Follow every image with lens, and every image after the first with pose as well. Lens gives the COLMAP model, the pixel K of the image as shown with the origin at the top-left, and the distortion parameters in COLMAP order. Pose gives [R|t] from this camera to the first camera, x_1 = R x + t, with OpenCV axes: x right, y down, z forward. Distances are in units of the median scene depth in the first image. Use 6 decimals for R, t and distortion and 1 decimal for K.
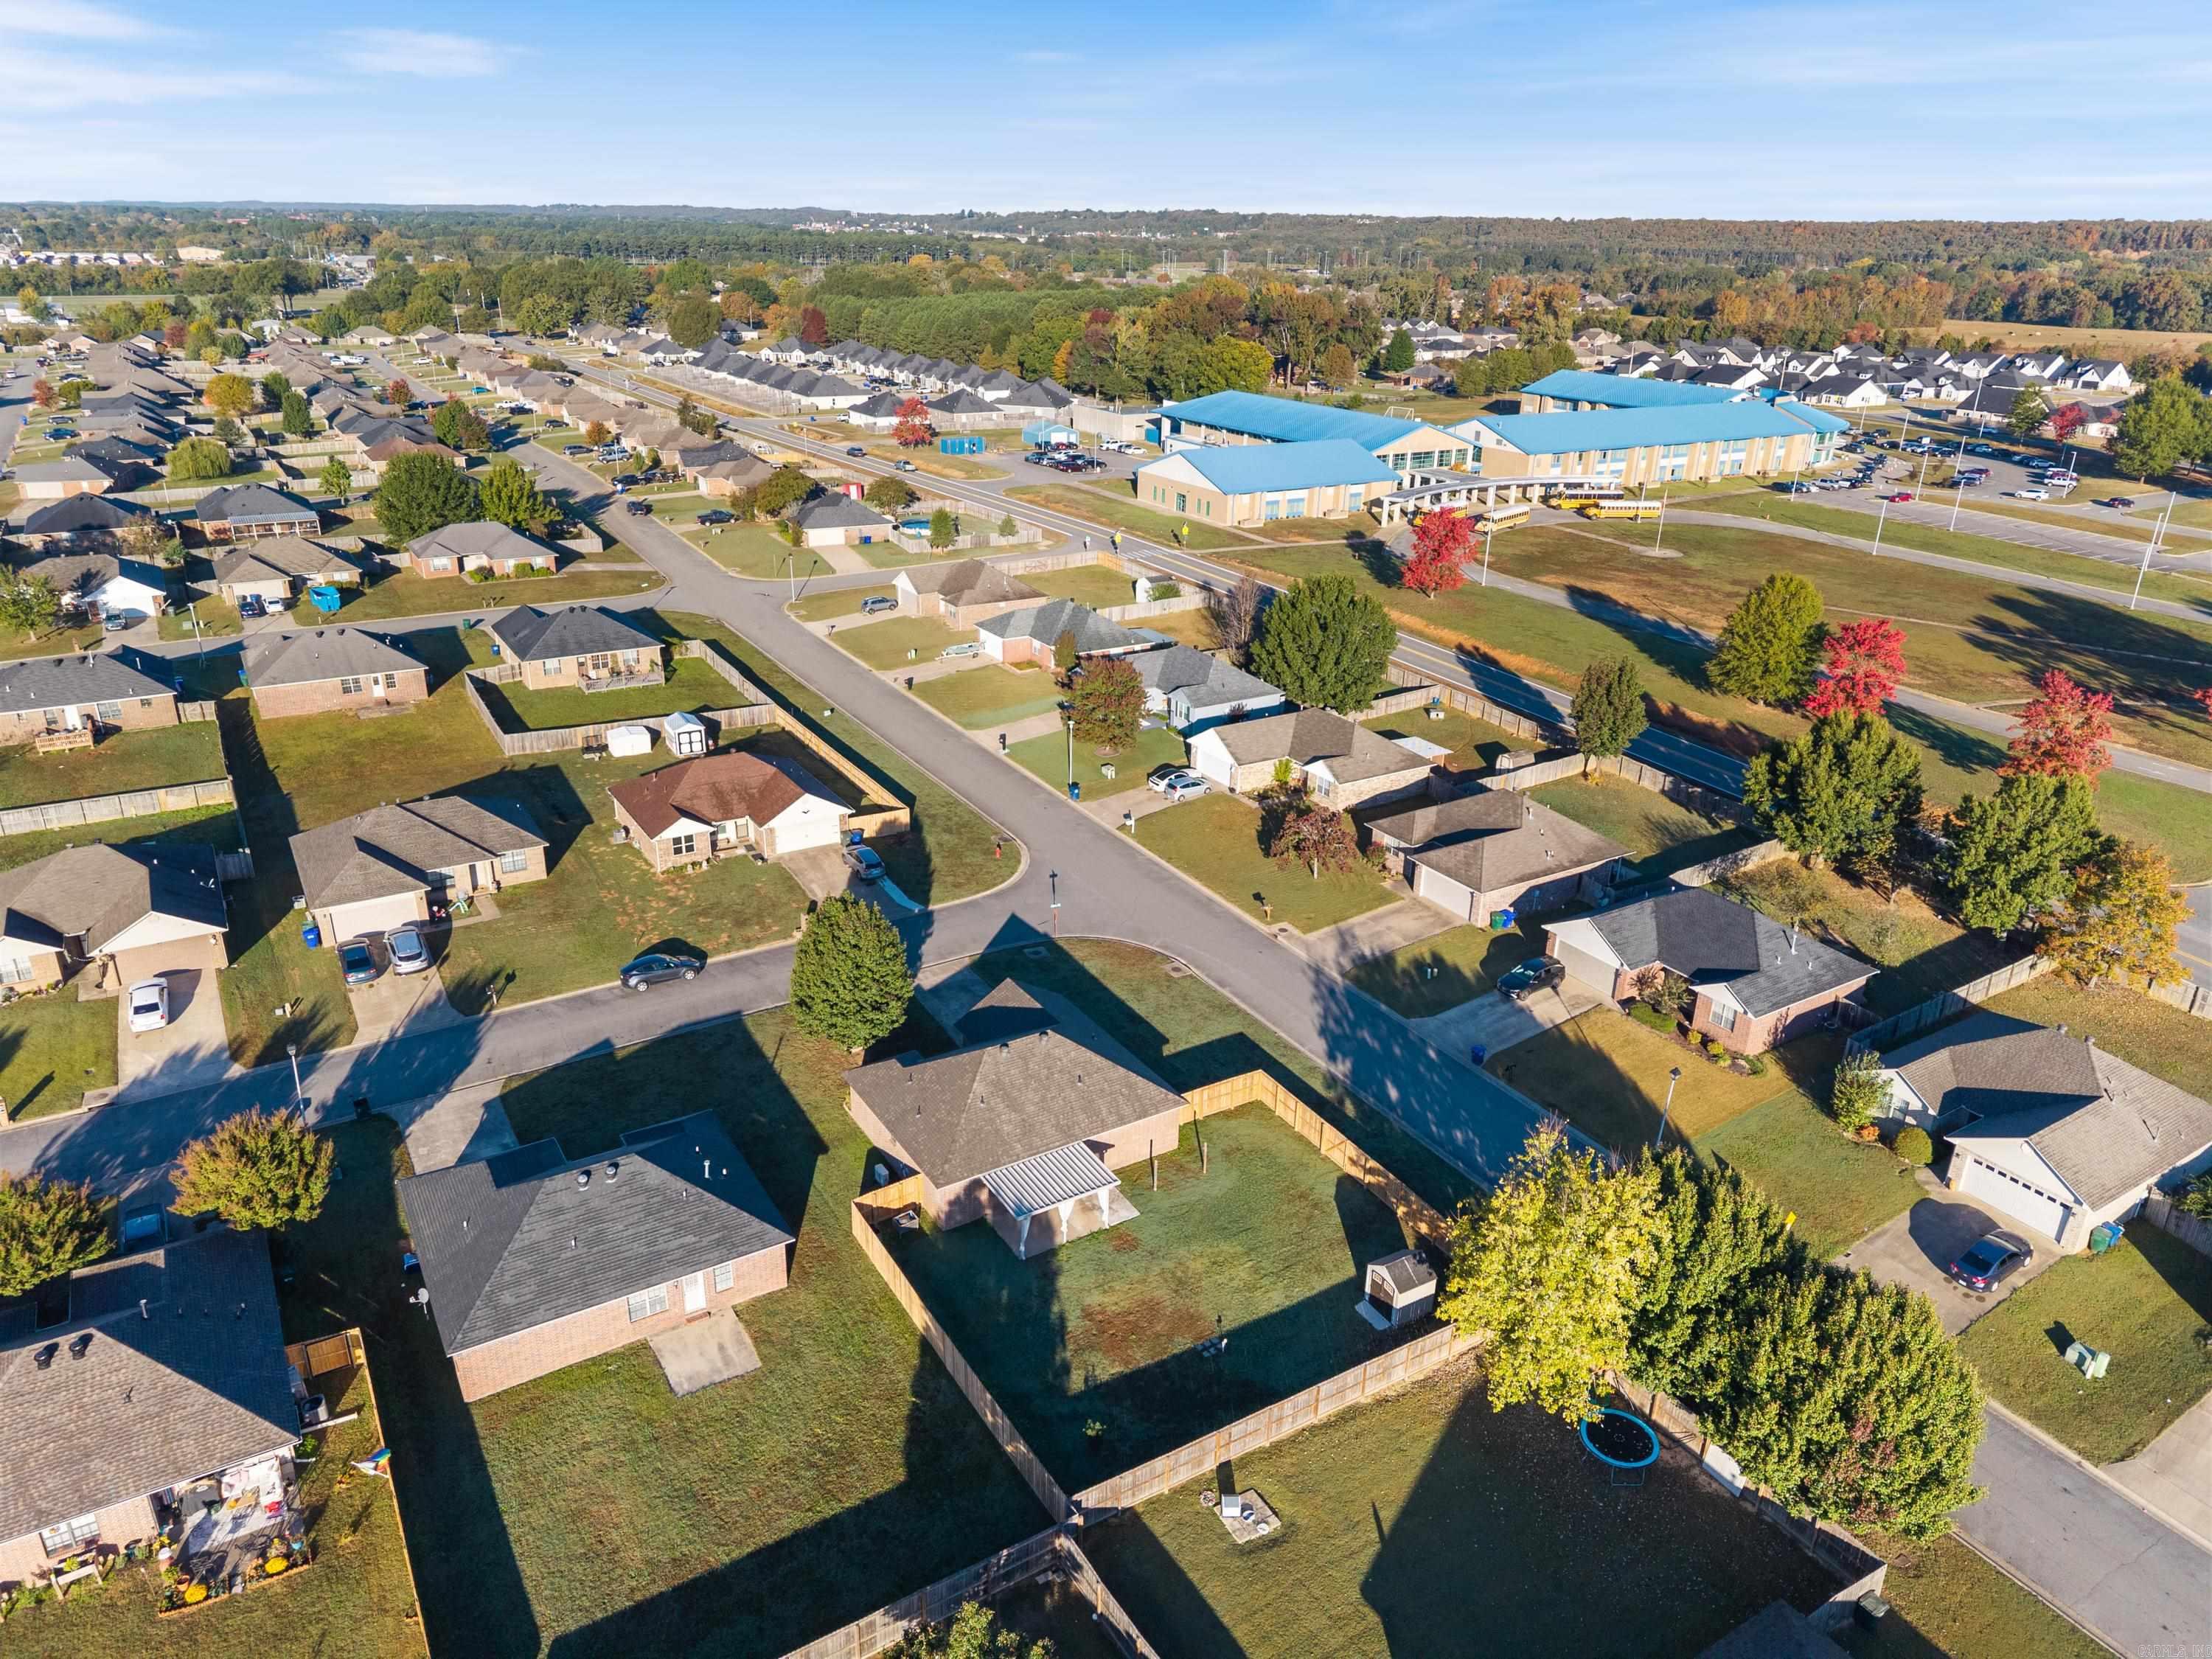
lens RADIAL K [[1508.2, 0, 1142.5], [0, 1508.2, 827.8], [0, 0, 1]] dist [0.031662, -0.035549]
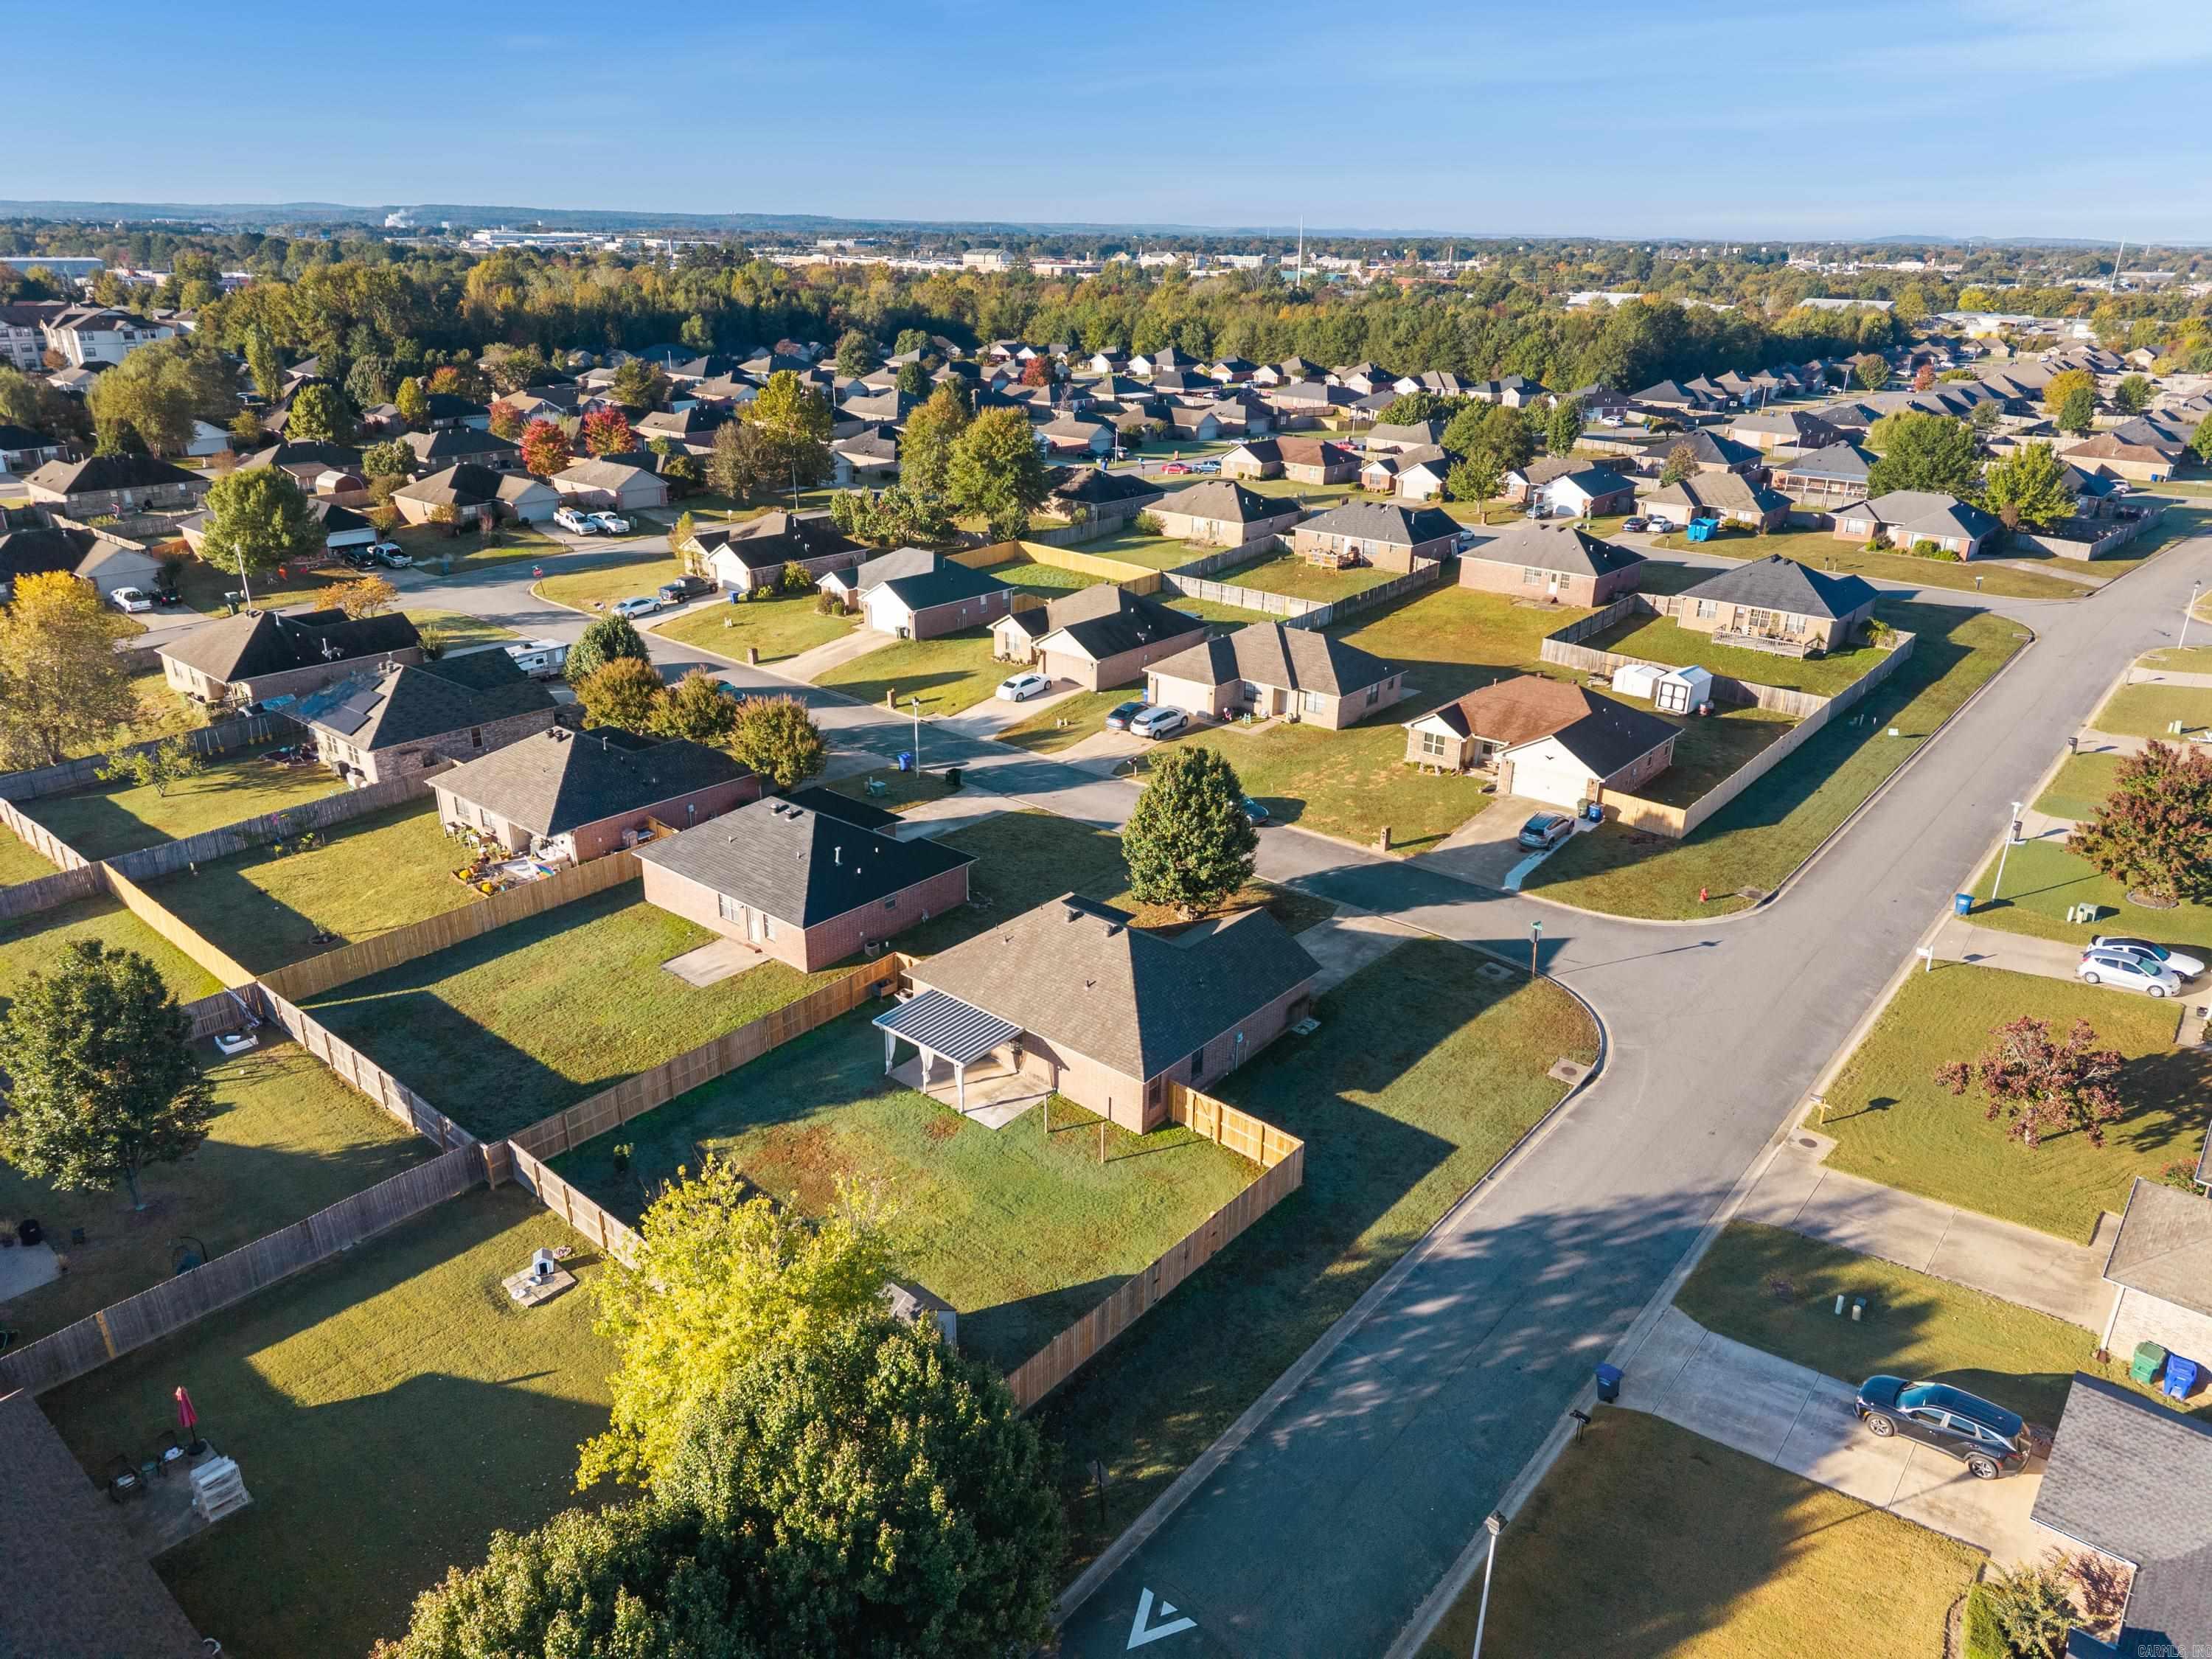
lens RADIAL K [[1508.2, 0, 1093.8], [0, 1508.2, 821.3], [0, 0, 1]] dist [0.031662, -0.035549]
pose [[0.284376, 0.329807, -0.900198, 0.494385], [-0.362739, 0.906176, 0.217406, -0.072398], [0.887440, 0.264712, 0.377329, 0.470077]]
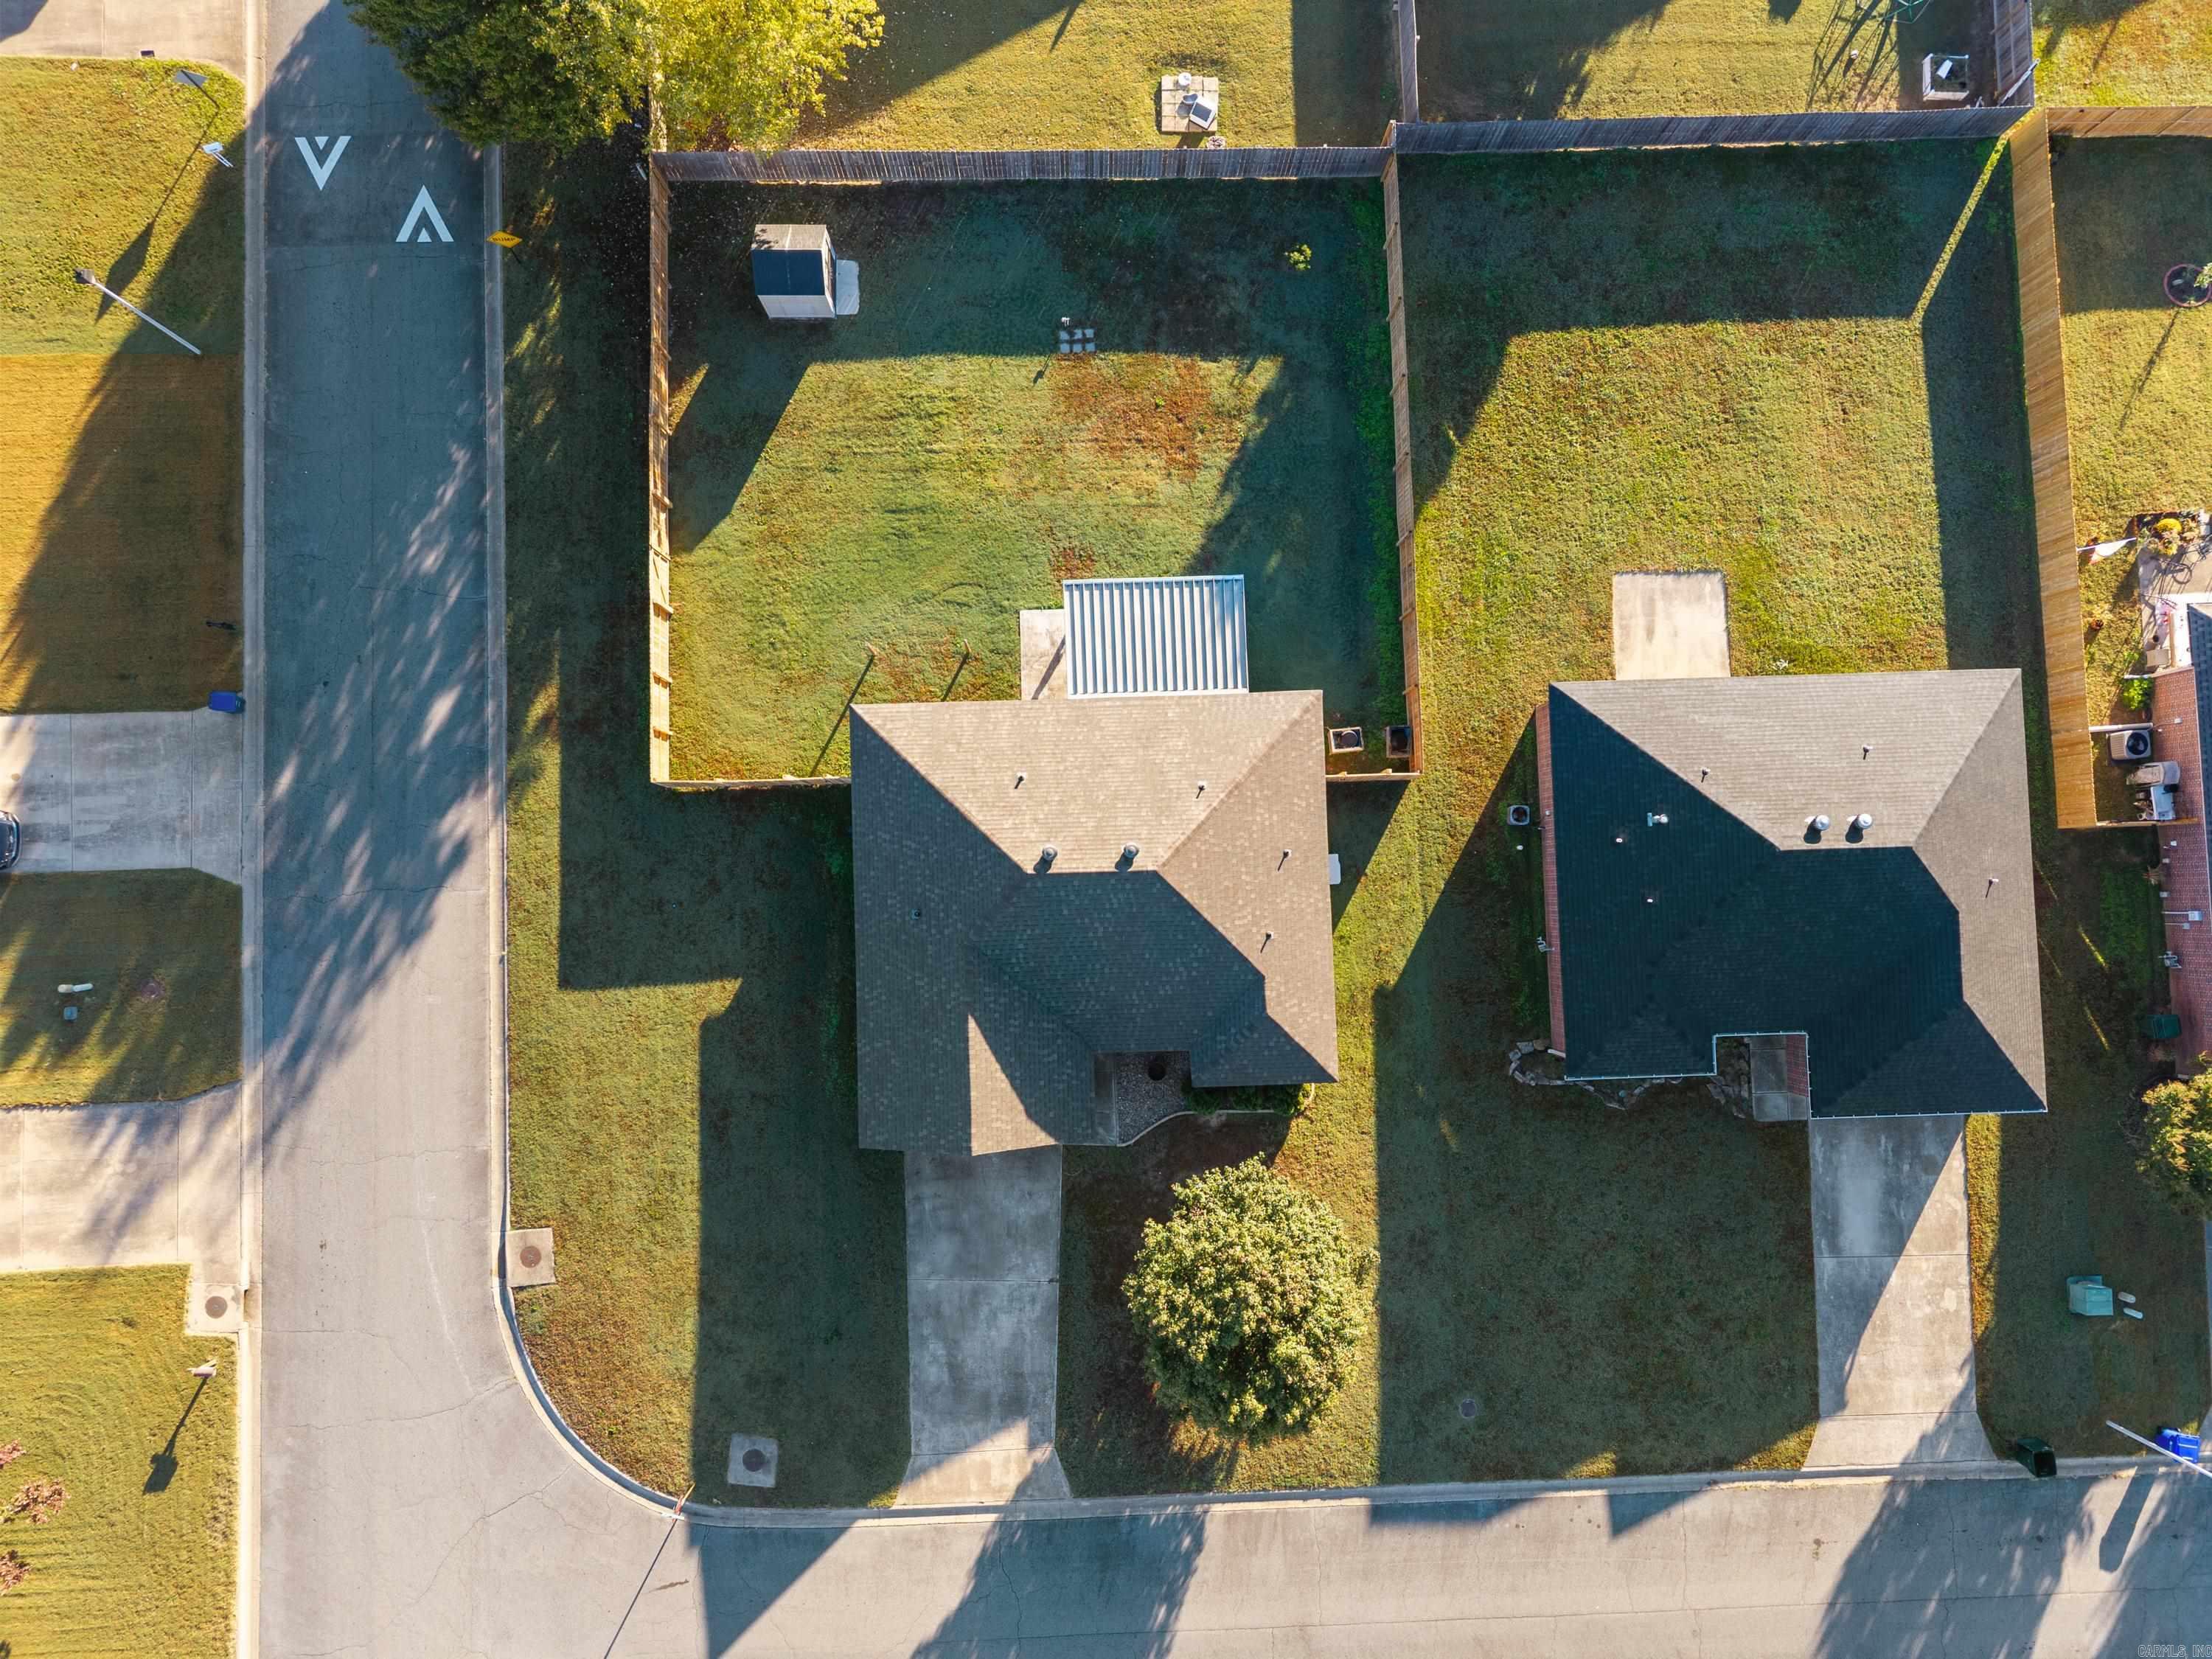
lens RADIAL K [[1508.2, 0, 1088.9], [0, 1508.2, 821.4], [0, 0, 1]] dist [0.031662, -0.035549]
pose [[-0.854409, -0.519564, -0.006232, -0.048753], [0.160734, -0.275691, 0.947712, -0.268100], [-0.494115, 0.808732, 0.319065, 0.583438]]
